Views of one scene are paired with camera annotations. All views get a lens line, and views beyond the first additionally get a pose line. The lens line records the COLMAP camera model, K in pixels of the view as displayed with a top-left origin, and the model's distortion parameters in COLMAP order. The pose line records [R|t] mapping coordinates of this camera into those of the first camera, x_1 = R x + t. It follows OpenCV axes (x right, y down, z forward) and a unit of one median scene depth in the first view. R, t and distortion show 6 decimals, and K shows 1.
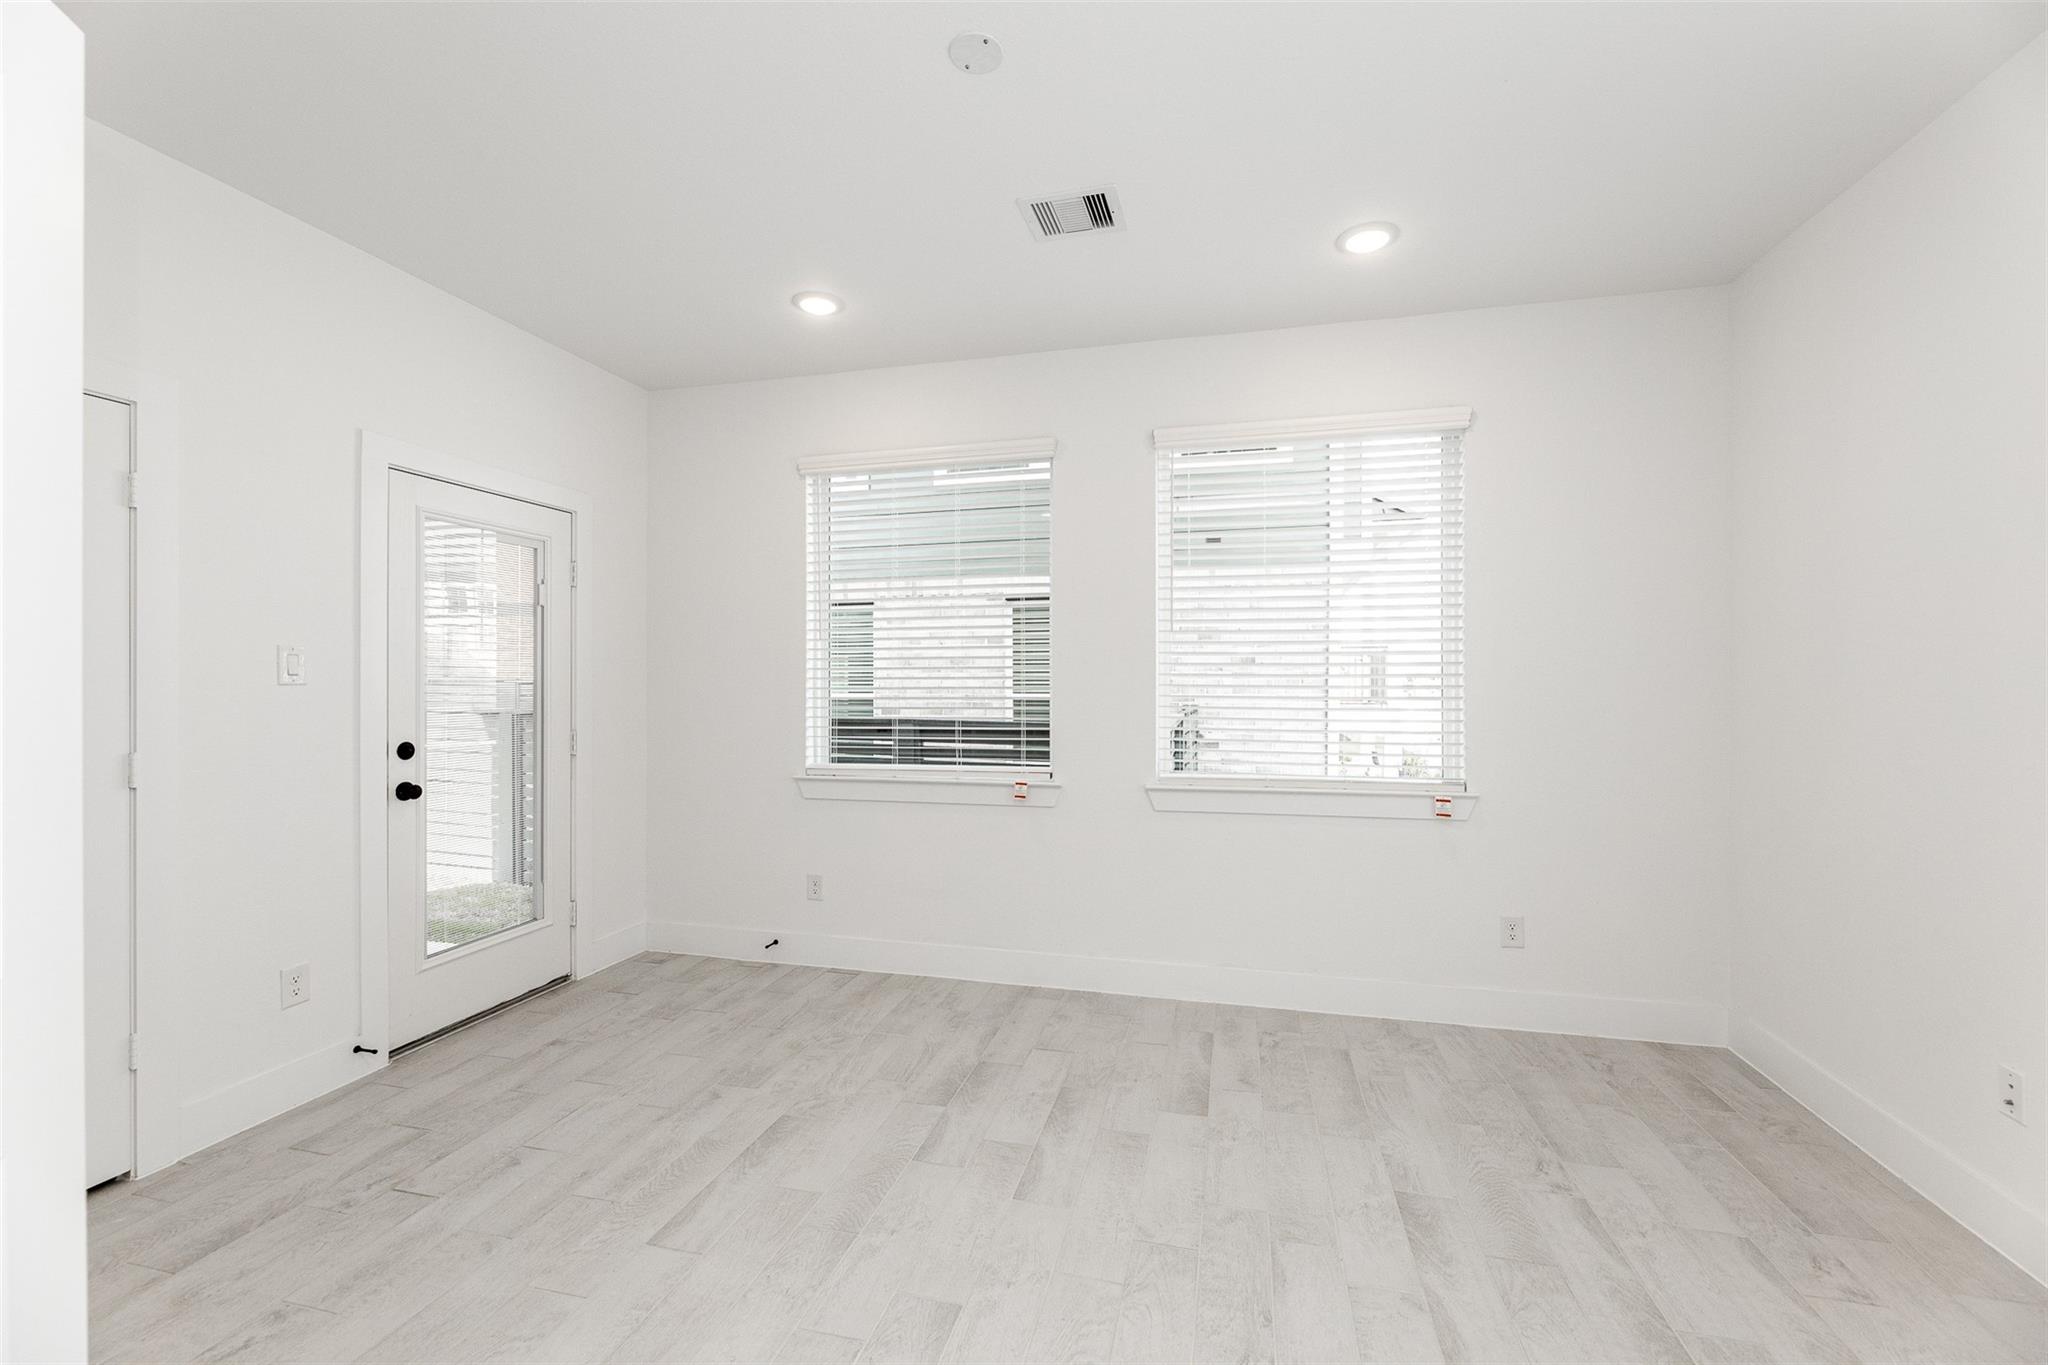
lens RADIAL K [[827.2, 0, 1036.9], [0, 827.2, 678.2], [0, 0, 1]] dist [-0.007031, 0.001053]
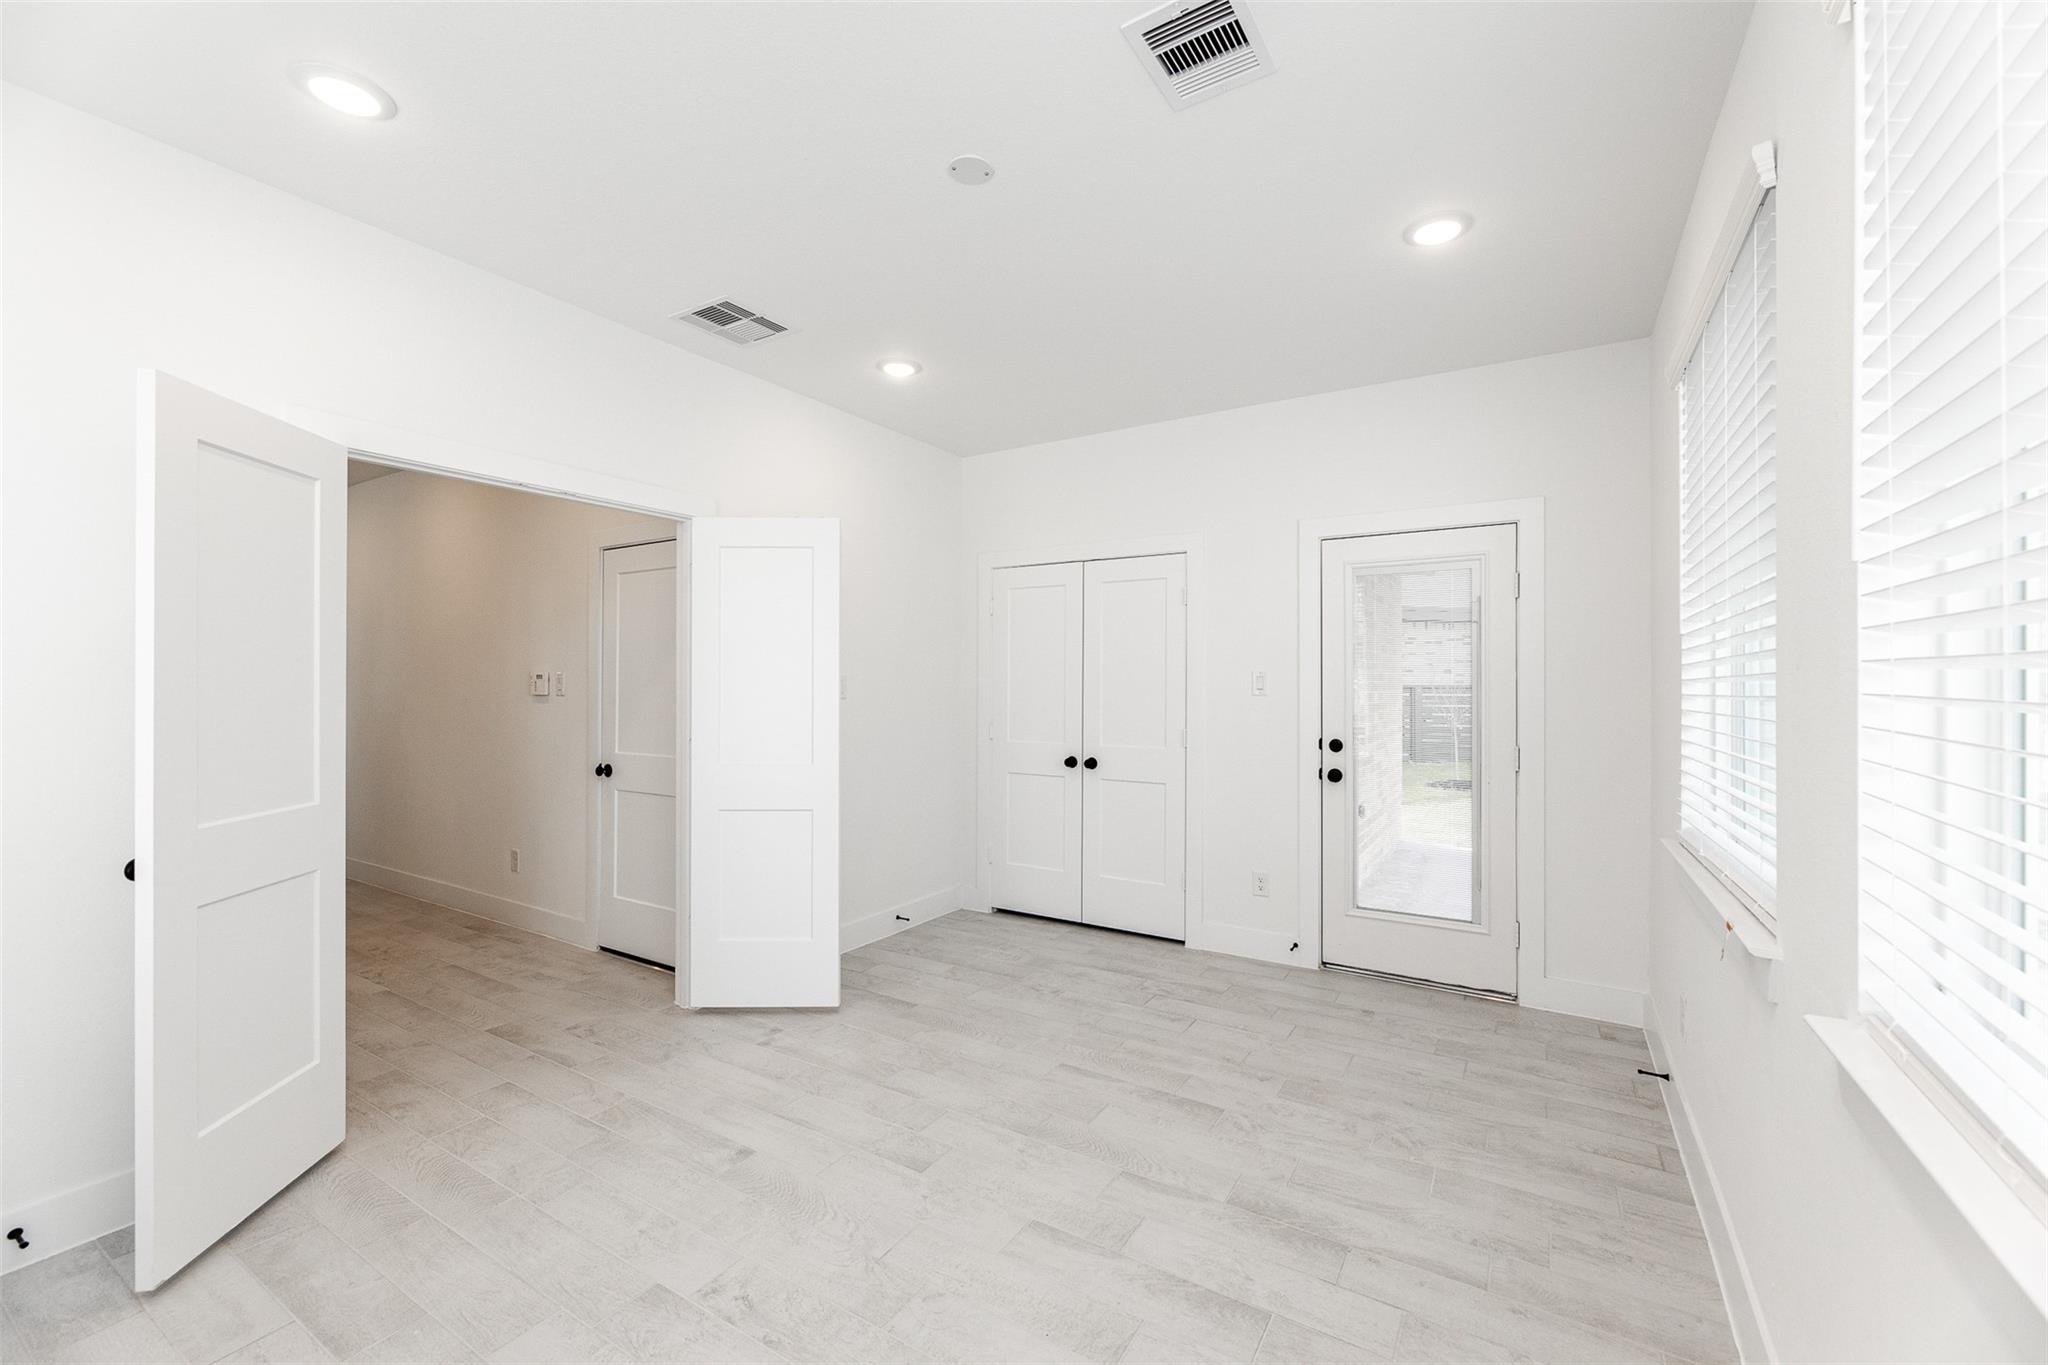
lens RADIAL K [[827.2, 0, 1036.4], [0, 827.2, 686.6], [0, 0, 1]] dist [-0.007031, 0.001053]
pose [[-0.308831, 0.001186, -0.951116, 0.656740], [0.002143, 0.999998, 0.000551, -0.009092], [0.951114, -0.001869, -0.308833, 0.941383]]
